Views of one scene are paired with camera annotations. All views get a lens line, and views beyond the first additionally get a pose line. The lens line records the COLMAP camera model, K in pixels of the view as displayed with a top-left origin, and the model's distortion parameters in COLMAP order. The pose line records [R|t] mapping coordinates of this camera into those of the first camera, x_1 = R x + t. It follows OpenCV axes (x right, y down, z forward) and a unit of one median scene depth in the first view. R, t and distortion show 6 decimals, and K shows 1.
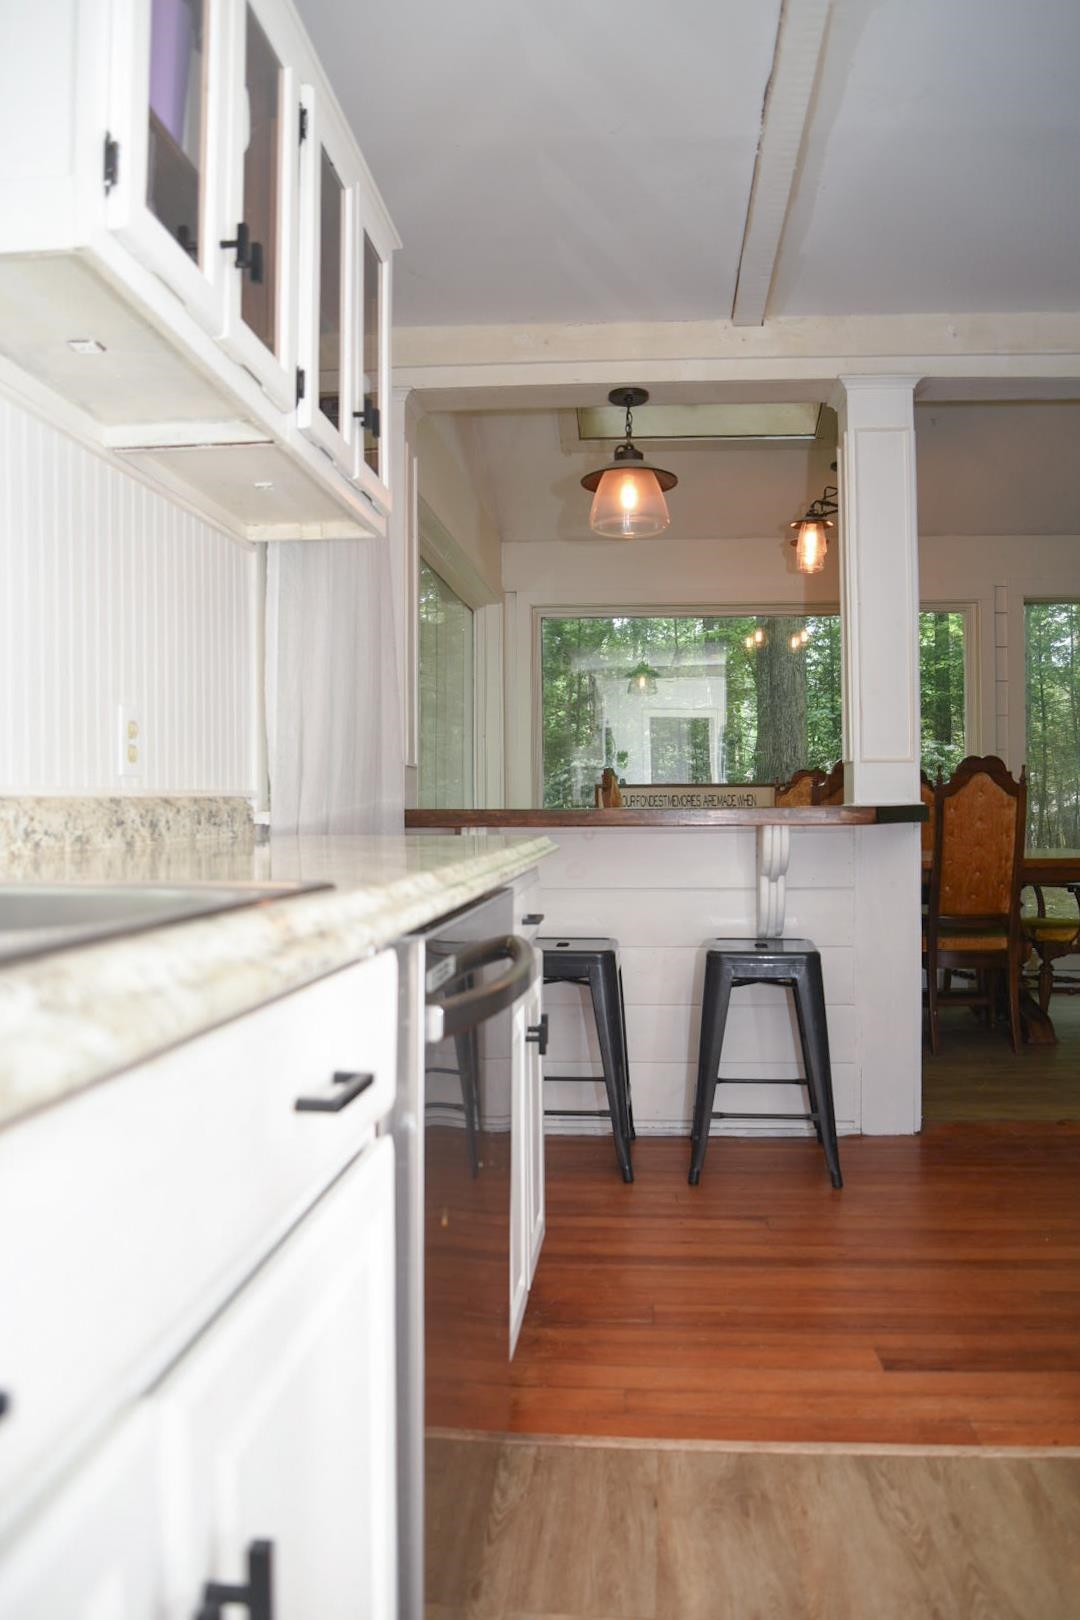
lens RADIAL K [[1124.6, 0, 589.0], [0, 1124.6, 808.1], [0, 0, 1]] dist [-0.092274, 0.039197]
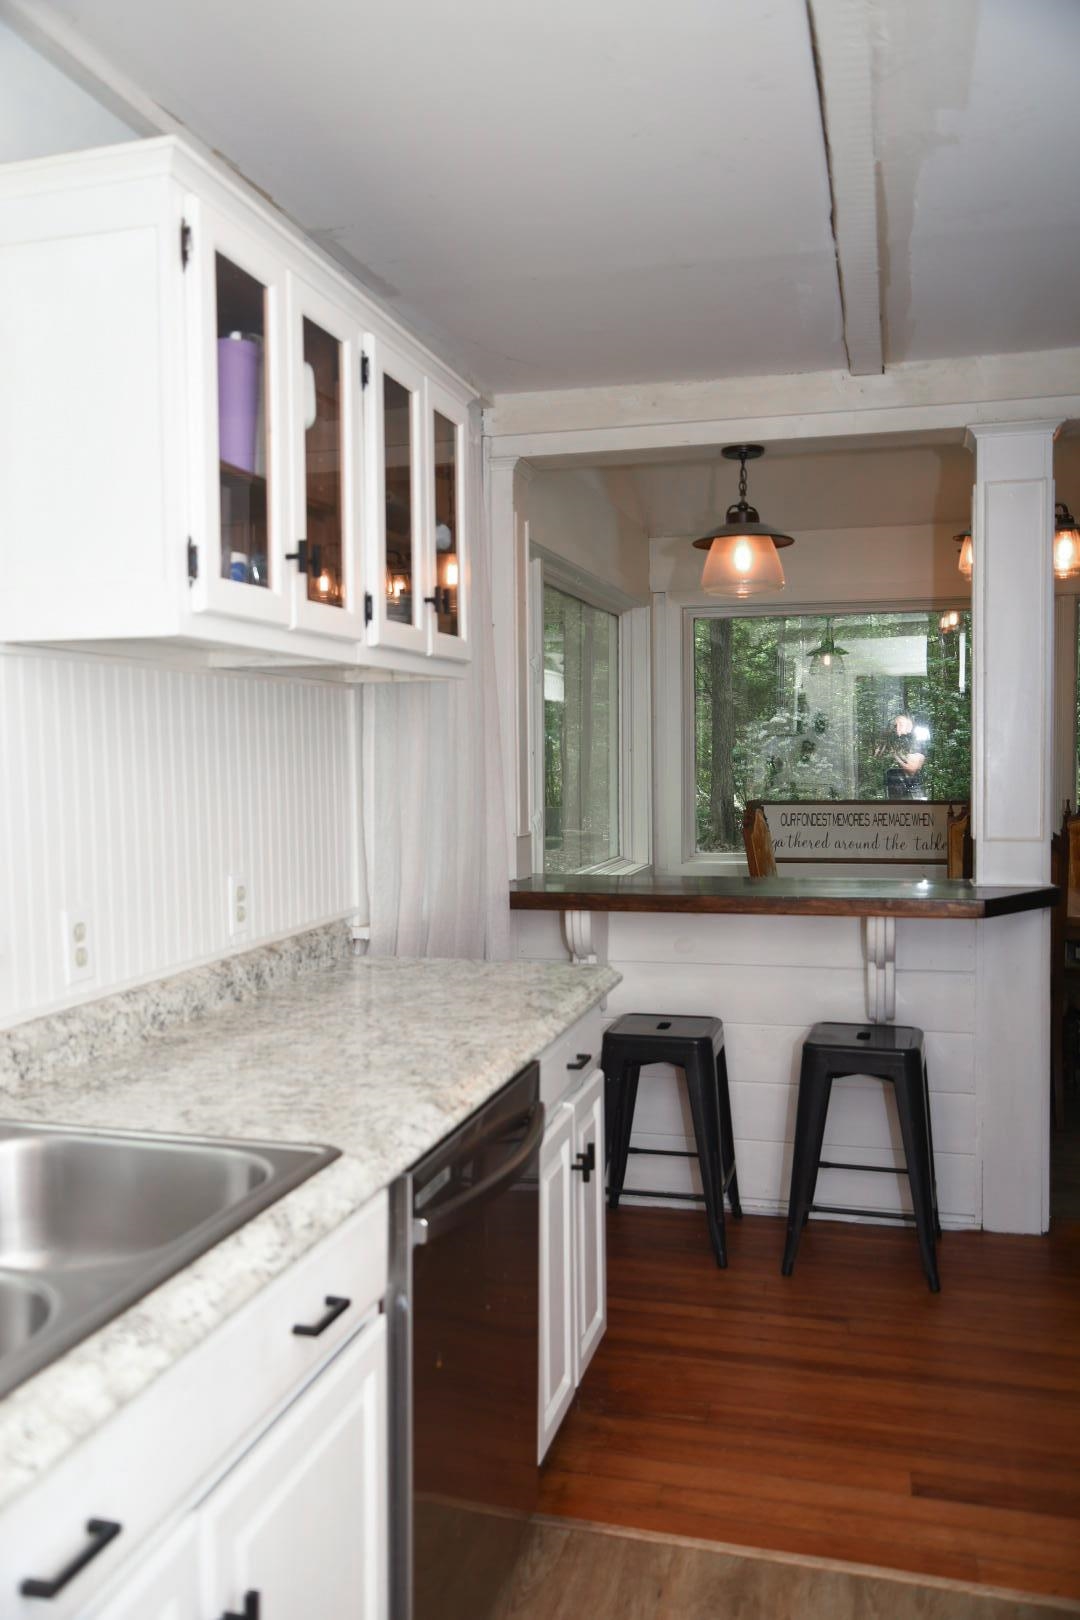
lens RADIAL K [[1316.3, 0, 540.0], [0, 1316.3, 810.0], [0, 0, 1]] dist [-0.017914, 0.038415]
pose [[0.979738, 0.005456, -0.200211, 0.179277], [0.003675, 0.998971, 0.045205, -0.219410], [0.200251, -0.045025, 0.978709, -0.302771]]
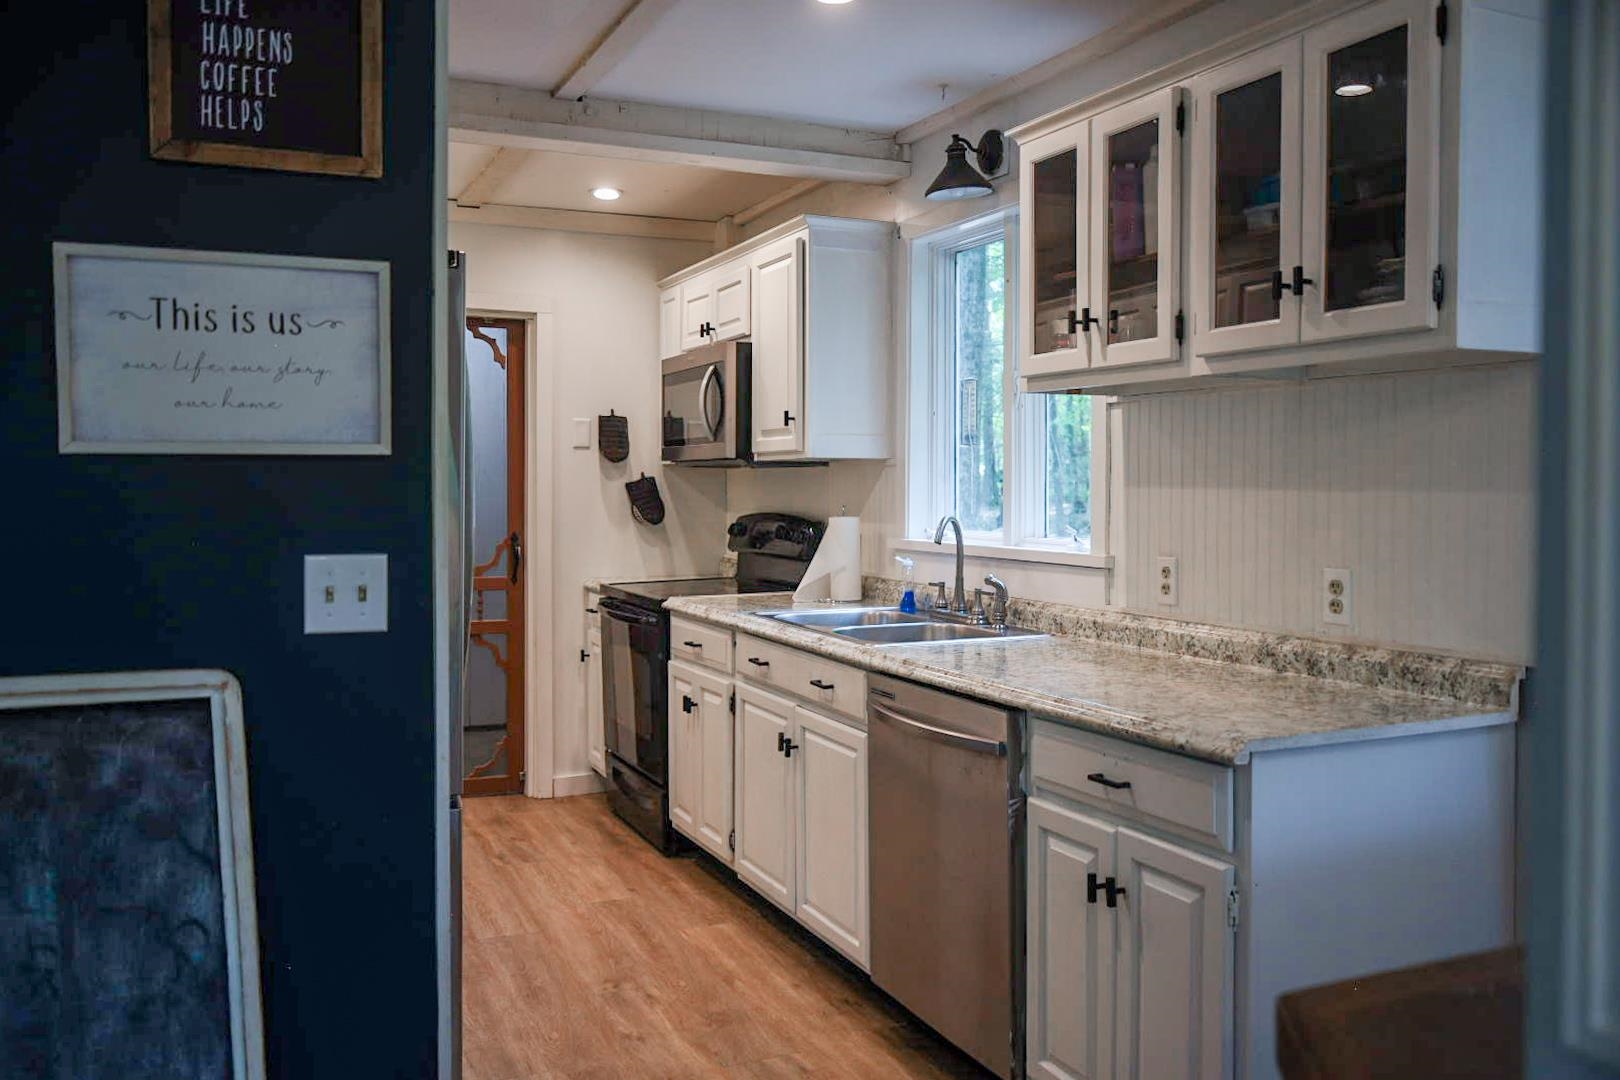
lens RADIAL K [[1316.3, 0, 811.9], [0, 1316.3, 505.5], [0, 0, 1]] dist [-0.017914, 0.038415]
pose [[-0.878014, 0.011955, -0.478486, 0.816867], [0.001692, 0.999759, 0.021874, -0.195787], [0.478632, 0.018396, -0.877823, 1.996304]]
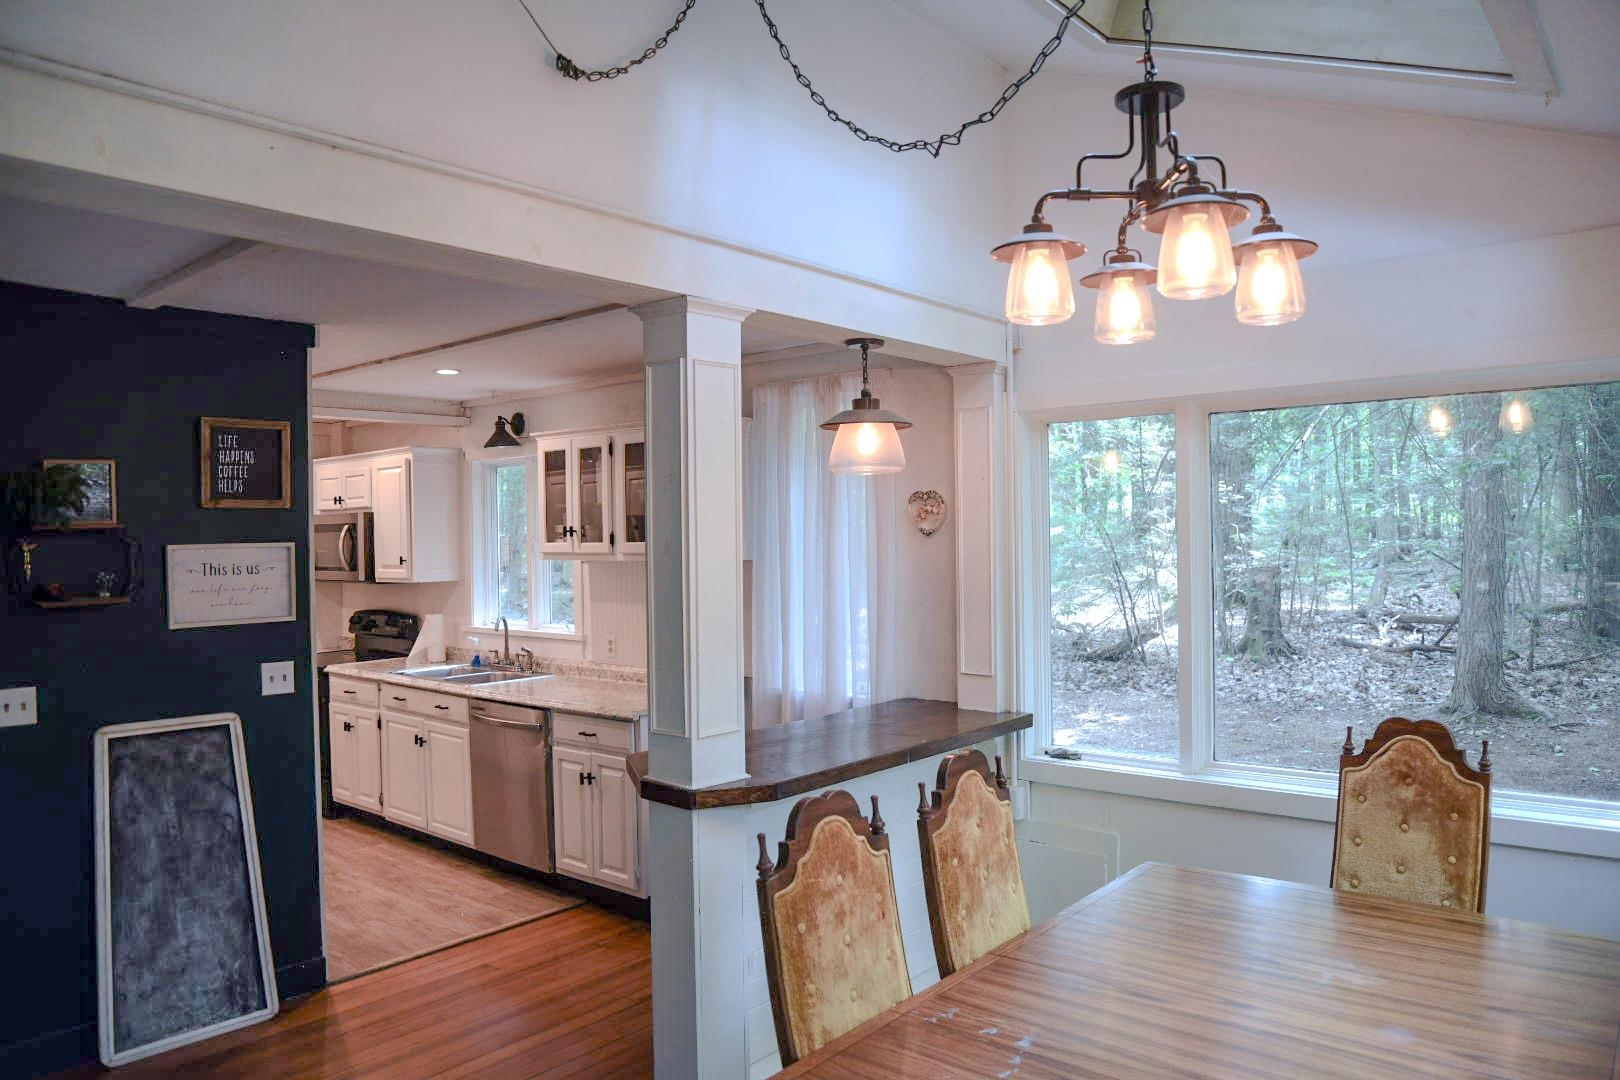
lens RADIAL K [[1089.5, 0, 810.0], [0, 1089.5, 540.0], [0, 0, 1]] dist [-0.095397, 0.031182]
pose [[-0.596796, 0.017746, -0.802196, 1.810983], [0.018082, 0.999799, 0.008665, -0.397974], [0.802189, -0.009334, -0.596997, 3.113779]]
